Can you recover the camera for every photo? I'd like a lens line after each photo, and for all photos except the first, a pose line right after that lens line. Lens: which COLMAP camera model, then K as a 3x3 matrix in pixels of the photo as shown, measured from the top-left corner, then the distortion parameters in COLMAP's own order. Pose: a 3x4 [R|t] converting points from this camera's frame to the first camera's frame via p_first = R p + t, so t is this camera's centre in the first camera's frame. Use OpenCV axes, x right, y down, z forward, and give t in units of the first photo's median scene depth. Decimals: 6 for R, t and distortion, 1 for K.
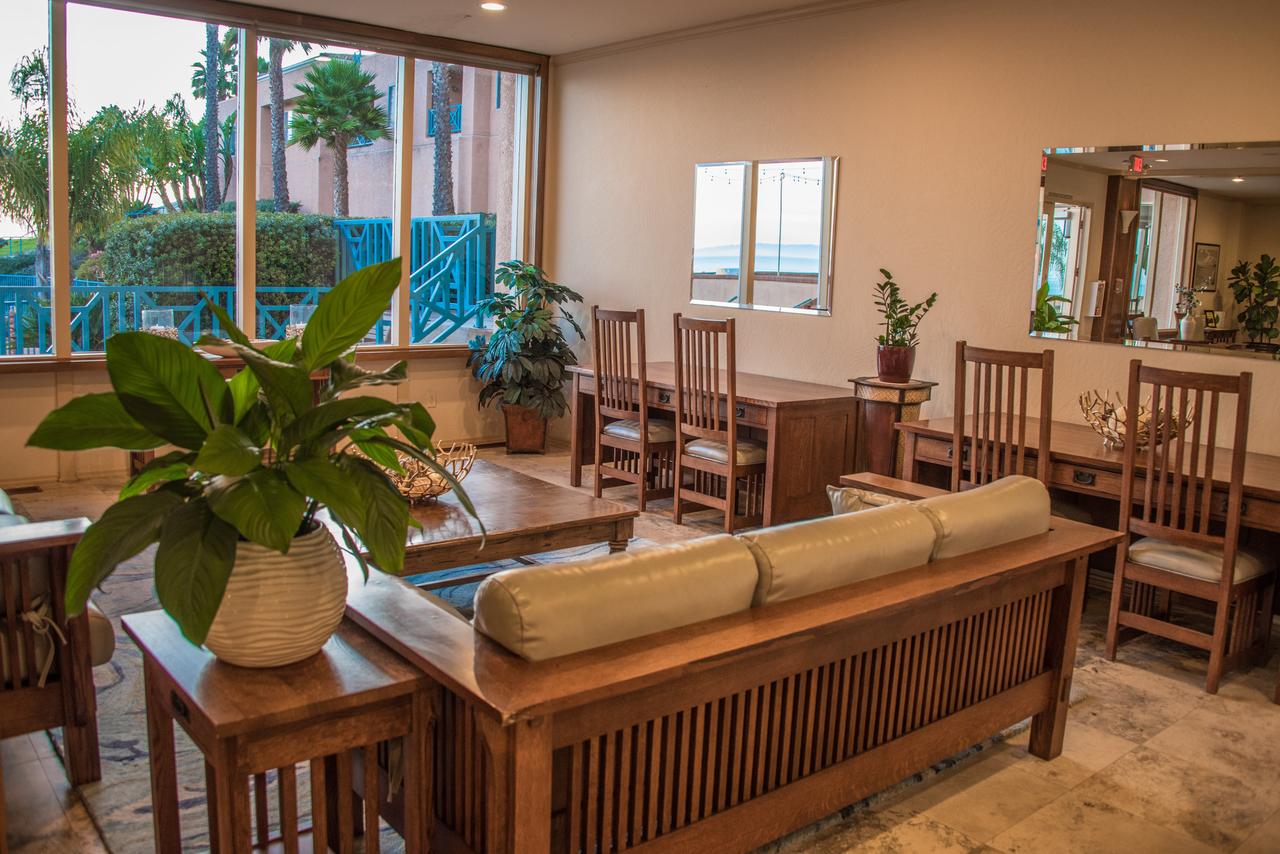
lens RADIAL K [[1033.9, 0, 641.7], [0, 1033.9, 407.7], [0, 0, 1]] dist [-0.122448, 0.002649]
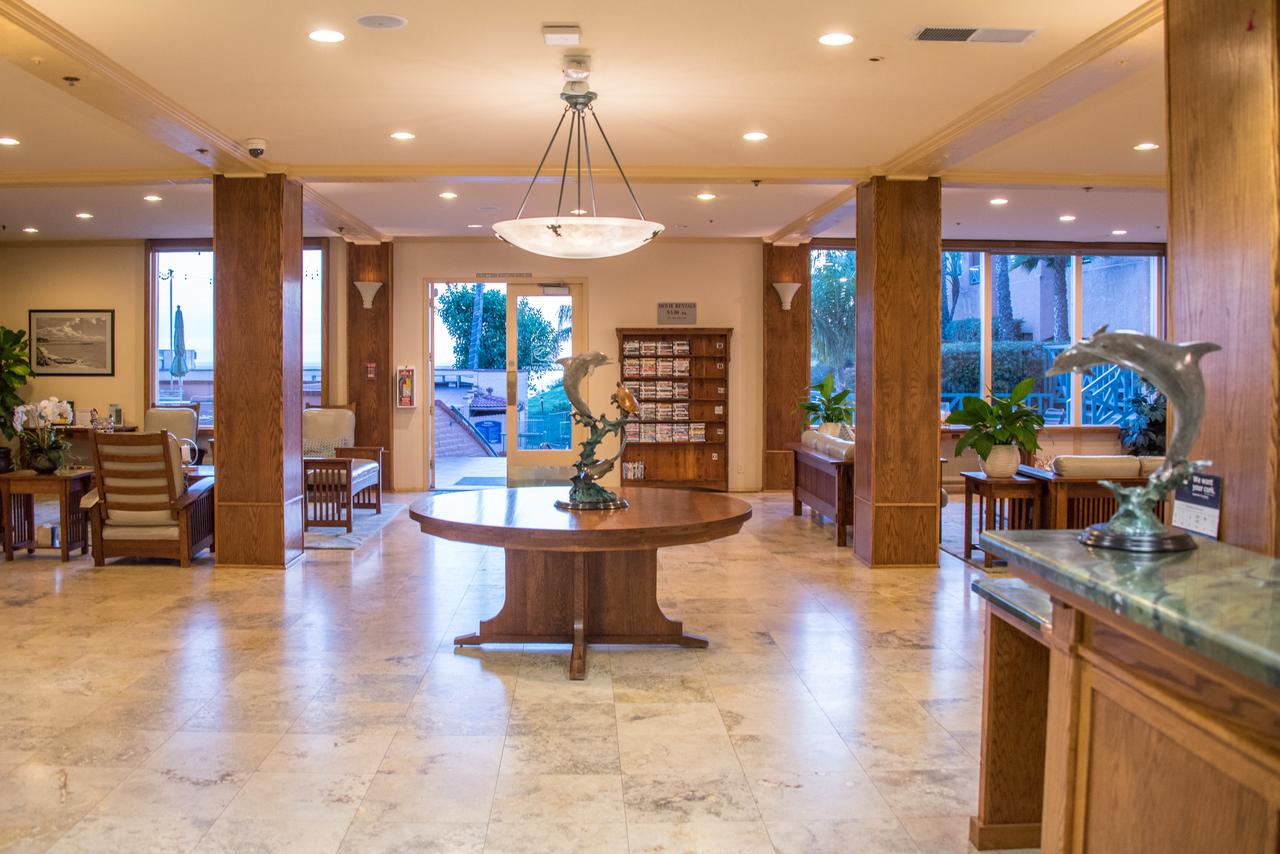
lens RADIAL K [[1033.9, 0, 641.7], [0, 1033.9, 407.7], [0, 0, 1]] dist [-0.122448, 0.002649]
pose [[0.776468, -0.013991, -0.630001, 0.165167], [-0.054840, 0.994460, -0.089675, 0.063199], [0.627766, 0.104179, 0.771399, -0.466093]]
